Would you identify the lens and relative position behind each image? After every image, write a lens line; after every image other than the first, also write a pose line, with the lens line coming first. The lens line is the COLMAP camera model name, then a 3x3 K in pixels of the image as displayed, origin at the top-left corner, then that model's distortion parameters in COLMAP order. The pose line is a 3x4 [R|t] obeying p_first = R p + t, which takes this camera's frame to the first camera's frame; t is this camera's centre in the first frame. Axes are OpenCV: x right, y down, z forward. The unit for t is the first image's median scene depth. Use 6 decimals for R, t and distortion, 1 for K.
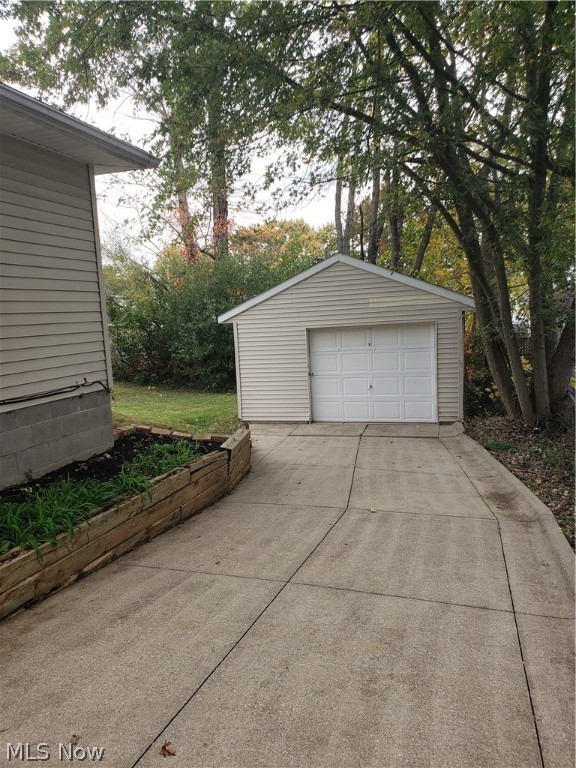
lens RADIAL K [[591.6, 0, 288.4], [0, 591.6, 382.9], [0, 0, 1]] dist [0.006842, -0.031236]
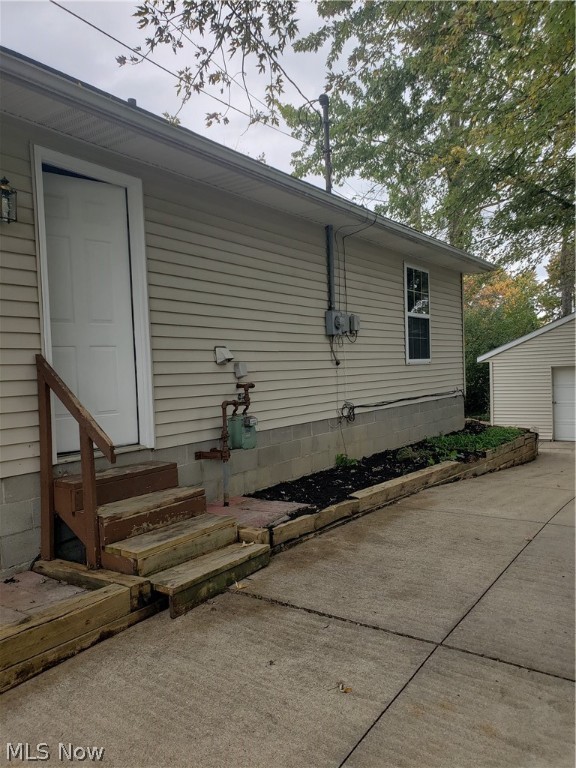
lens RADIAL K [[591.6, 0, 287.5], [0, 591.6, 387.0], [0, 0, 1]] dist [0.006842, -0.031236]
pose [[0.955986, 0.022947, -0.292515, -0.138786], [-0.043415, 0.997026, -0.063675, 0.057637], [0.290184, 0.073572, 0.954139, -0.384519]]
